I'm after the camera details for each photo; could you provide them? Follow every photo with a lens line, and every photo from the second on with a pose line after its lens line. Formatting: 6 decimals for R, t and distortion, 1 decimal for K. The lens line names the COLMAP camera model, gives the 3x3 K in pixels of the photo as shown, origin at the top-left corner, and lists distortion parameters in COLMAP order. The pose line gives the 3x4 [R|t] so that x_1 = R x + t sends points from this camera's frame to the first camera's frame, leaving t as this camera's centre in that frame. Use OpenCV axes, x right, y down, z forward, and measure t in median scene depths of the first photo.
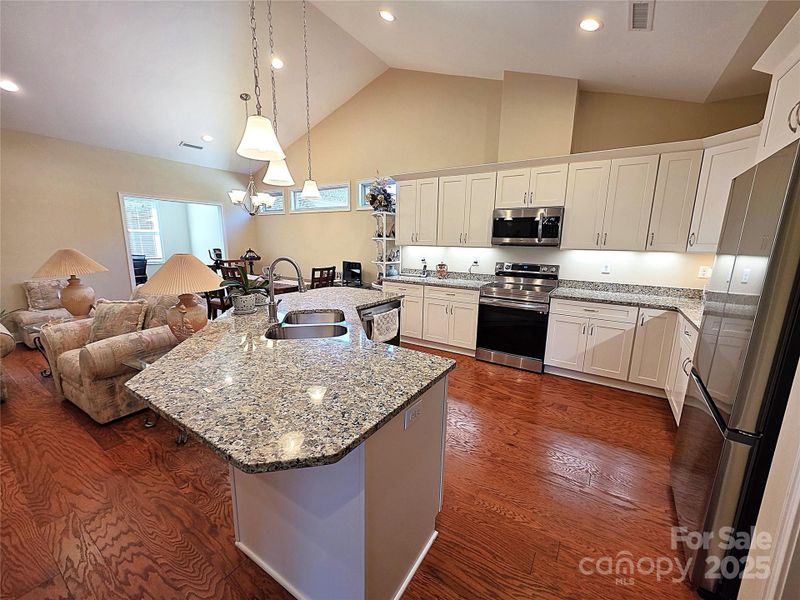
lens RADIAL K [[322.2, 0, 395.7], [0, 322.2, 304.1], [0, 0, 1]] dist [0.002117, -0.000171]
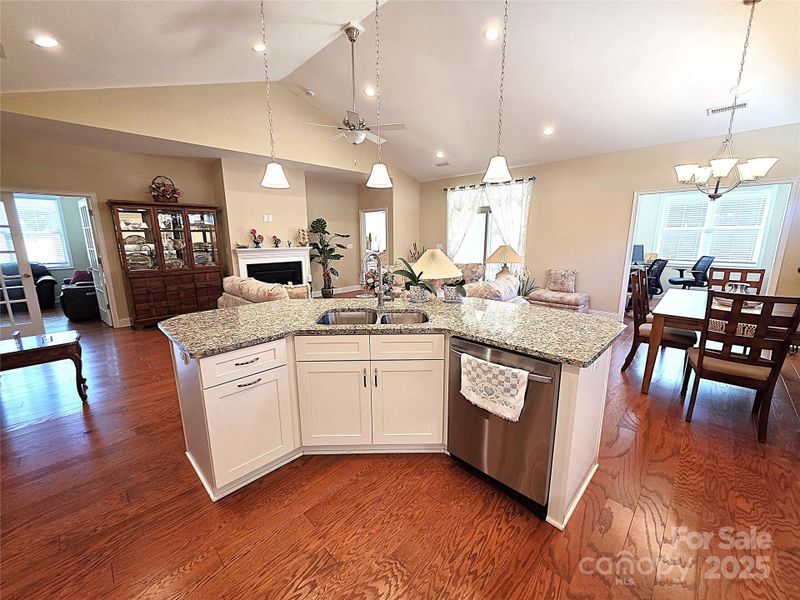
lens RADIAL K [[322.2, 0, 398.1], [0, 322.2, 301.2], [0, 0, 1]] dist [0.002117, -0.000171]
pose [[-0.188222, 0.185064, -0.964533, 0.416537], [-0.191830, 0.956243, 0.220908, -0.136445], [0.963210, 0.226606, -0.144485, 0.709840]]
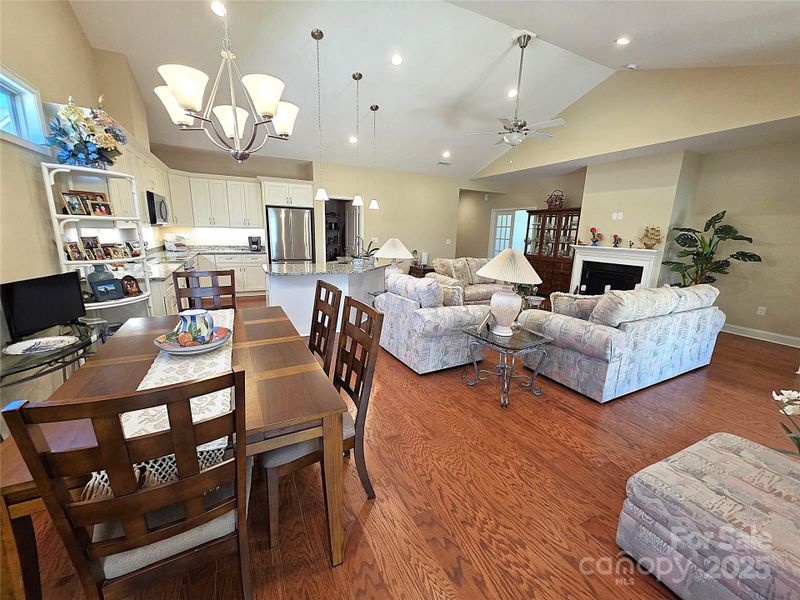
lens RADIAL K [[322.2, 0, 400.3], [0, 322.2, 299.4], [0, 0, 1]] dist [0.002117, -0.000171]
pose [[-0.868034, -0.137598, 0.477057, -0.879697], [0.058239, 0.925981, 0.373051, -0.300230], [-0.493077, 0.351604, -0.795770, 1.535976]]
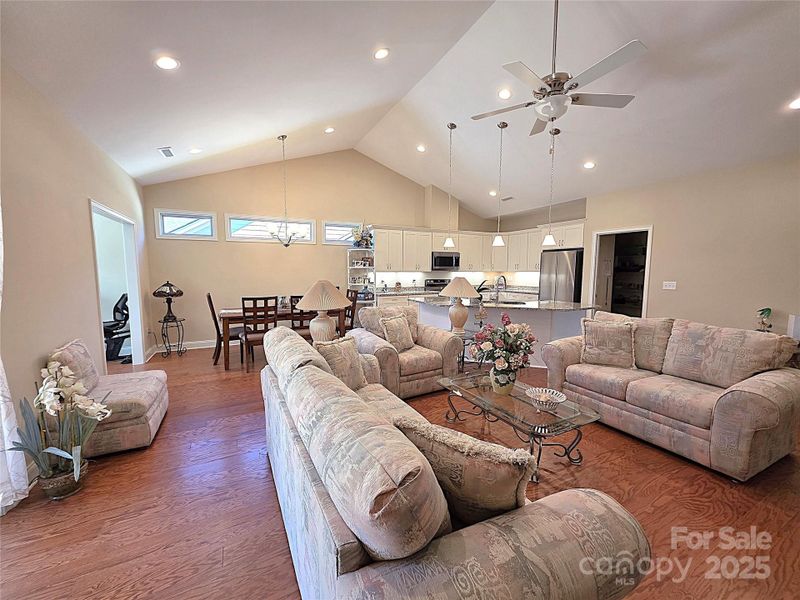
lens RADIAL K [[322.2, 0, 400.0], [0, 322.2, 300.2], [0, 0, 1]] dist [0.002117, -0.000171]
pose [[0.492198, -0.100897, 0.864616, -1.318059], [0.173902, 0.984634, 0.015905, -0.066780], [-0.852936, 0.142530, 0.502181, 0.217545]]
